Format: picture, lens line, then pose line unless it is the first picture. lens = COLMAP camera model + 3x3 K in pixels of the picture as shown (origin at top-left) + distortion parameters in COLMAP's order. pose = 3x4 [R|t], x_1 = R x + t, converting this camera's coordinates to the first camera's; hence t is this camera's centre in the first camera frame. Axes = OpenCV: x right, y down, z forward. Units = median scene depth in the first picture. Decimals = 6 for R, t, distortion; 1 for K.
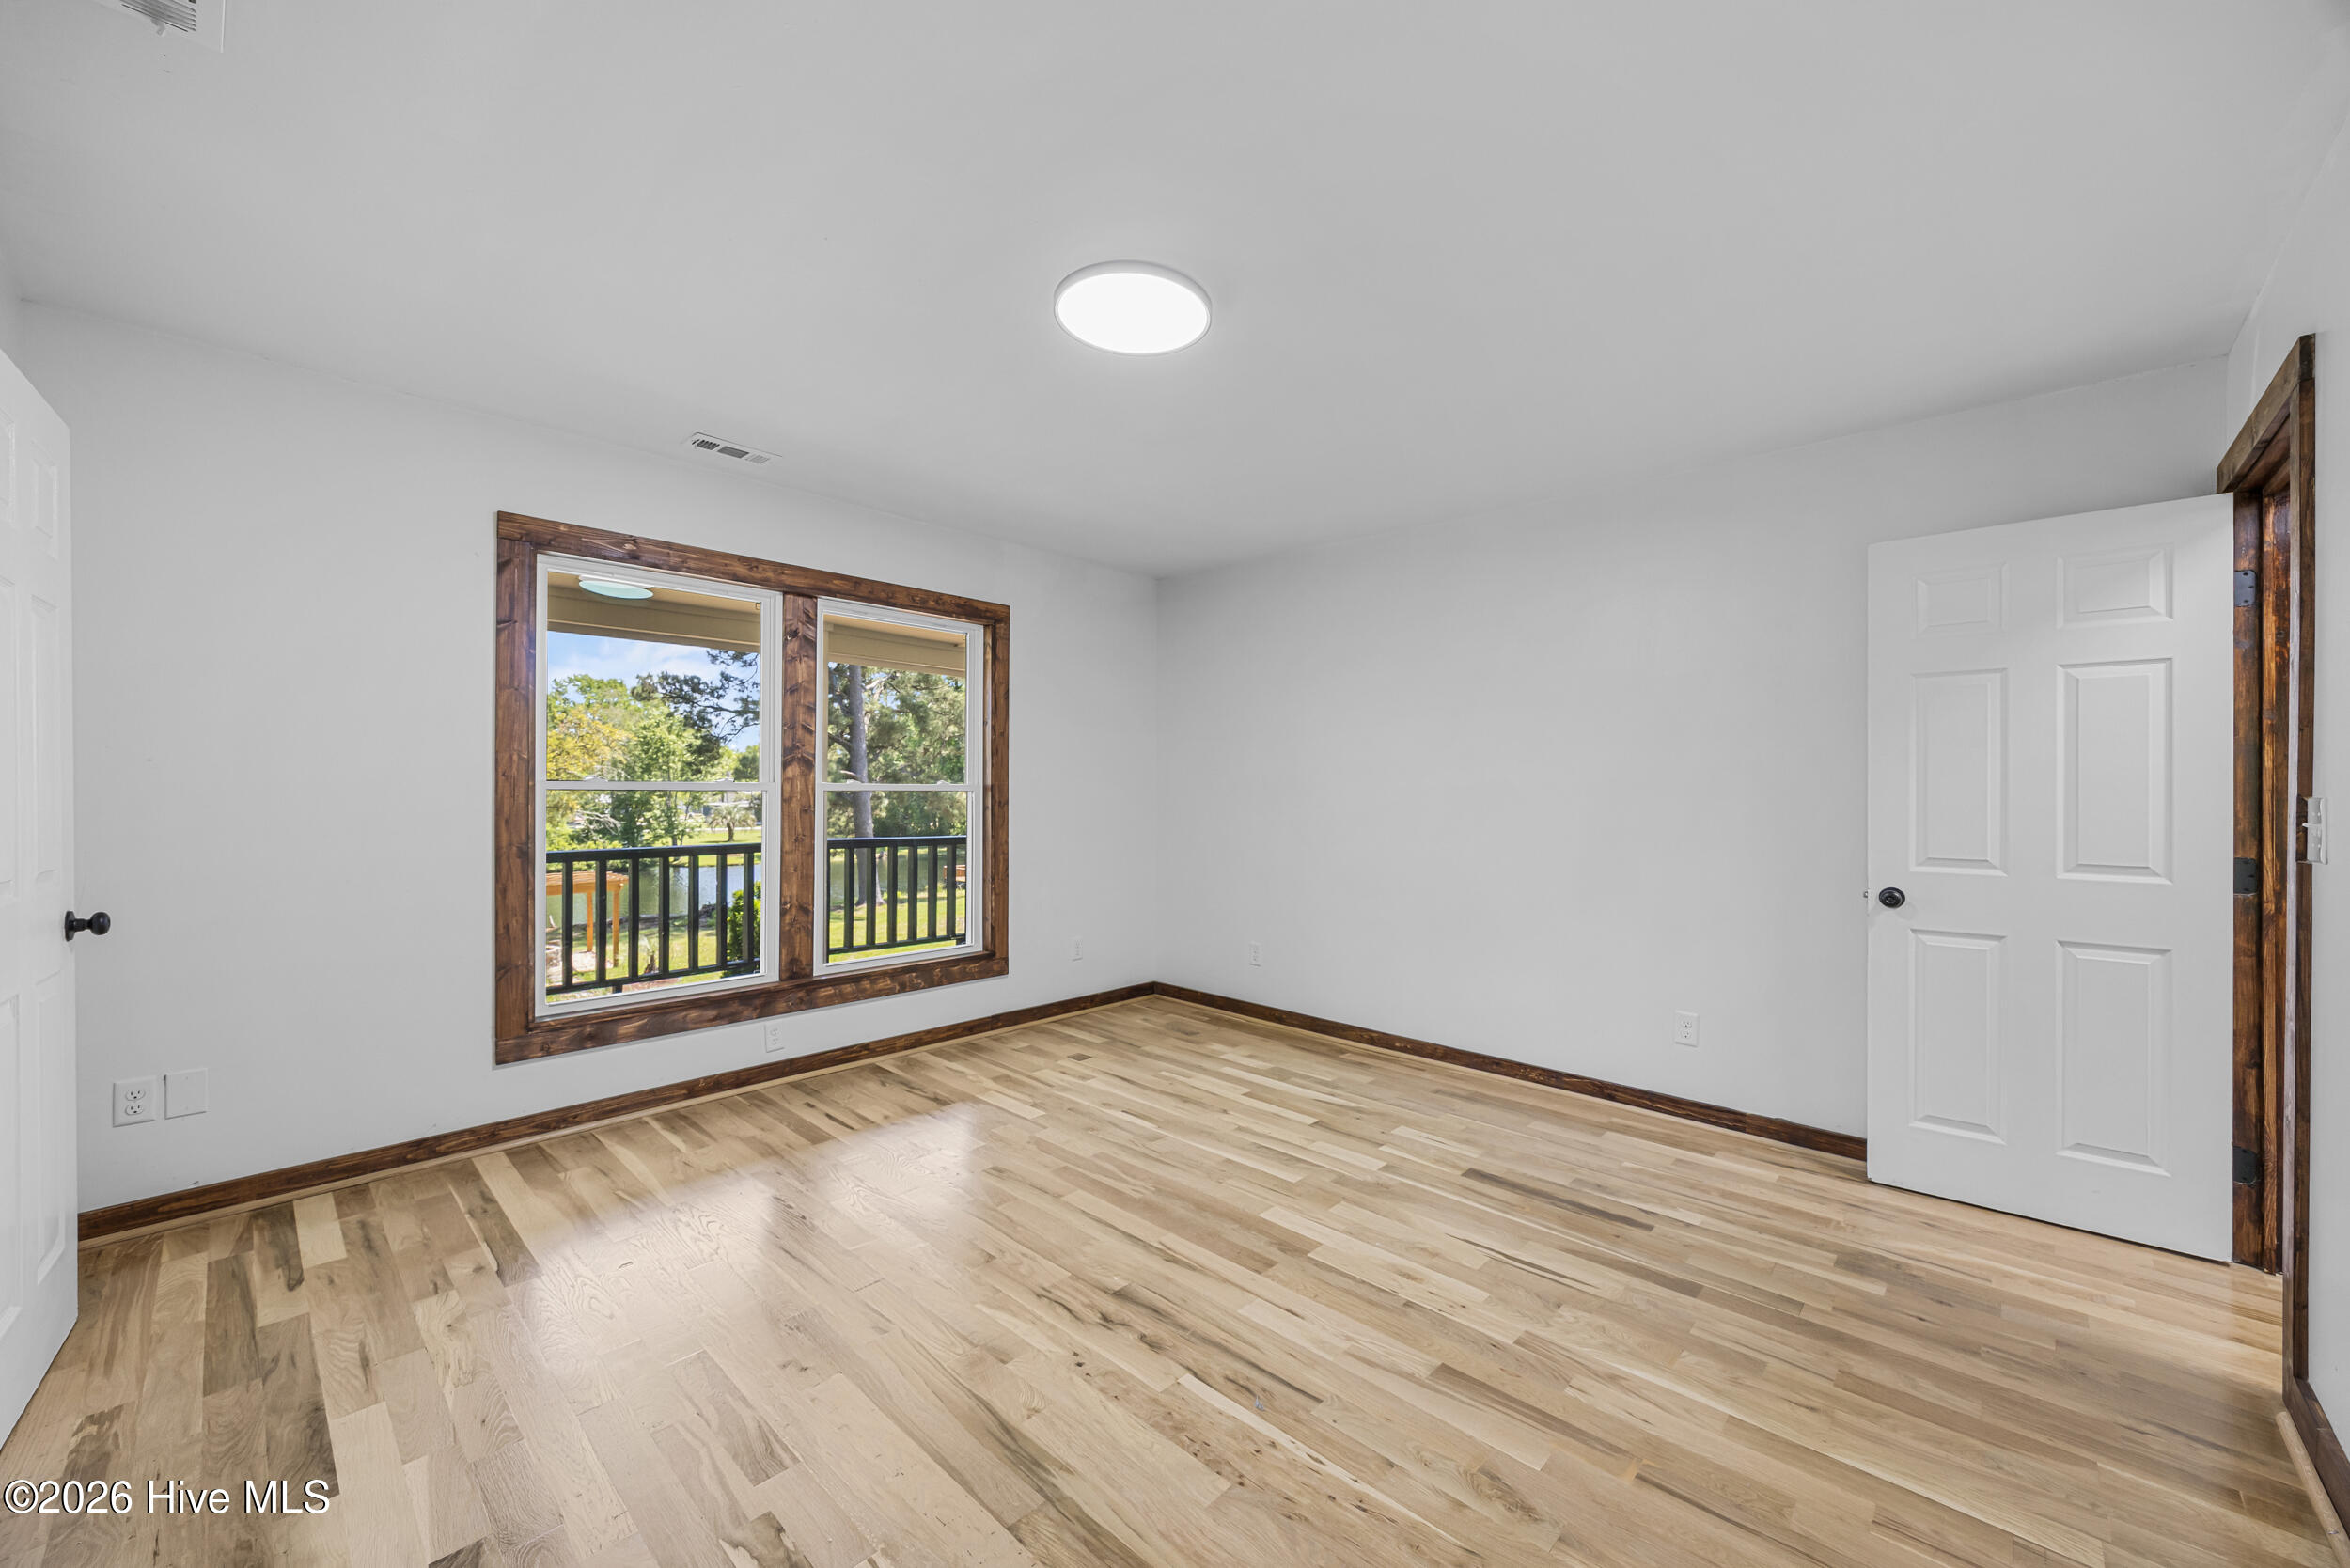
lens RADIAL K [[892.7, 0, 1165.9], [0, 892.7, 794.4], [0, 0, 1]] dist [0.001125, 0.000282]
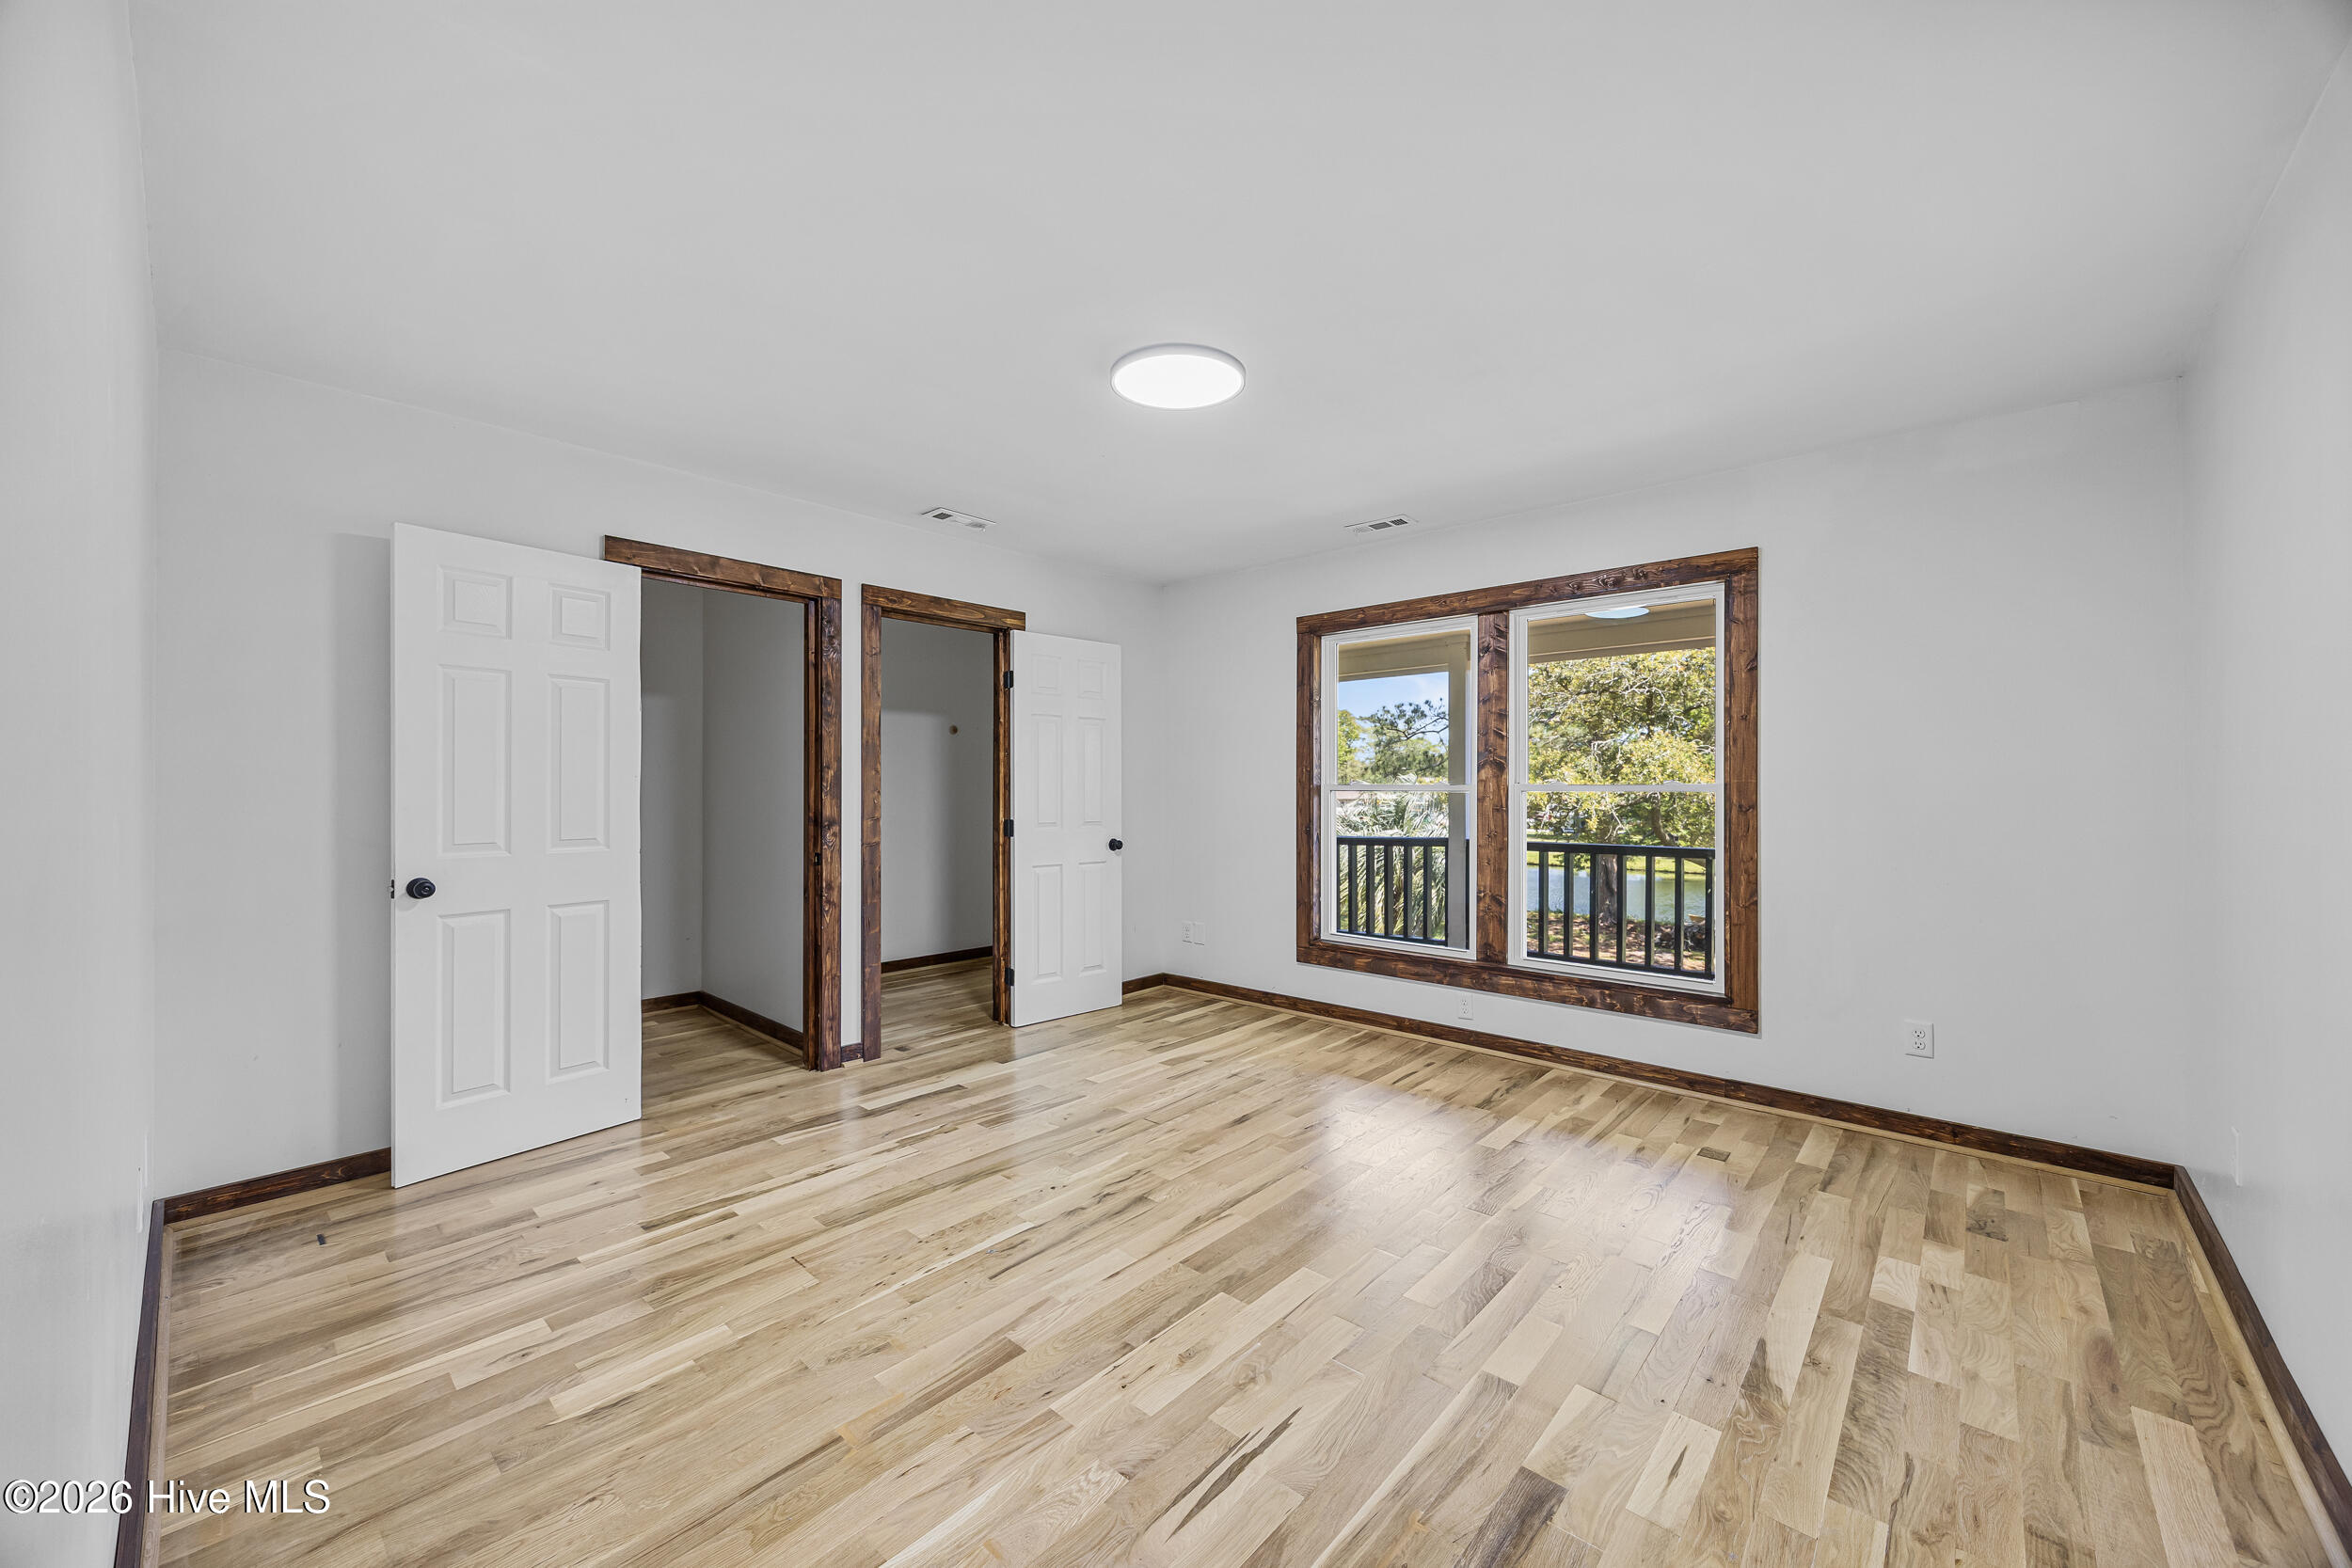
lens RADIAL K [[893.3, 0, 1166.9], [0, 893.3, 794.4], [0, 0, 1]] dist [0.001125, 0.000282]
pose [[0.022483, 0.000187, -0.999747, 0.734084], [-0.006542, 0.999979, 0.000039, 0.002726], [0.999726, 0.006540, 0.022483, 0.627404]]
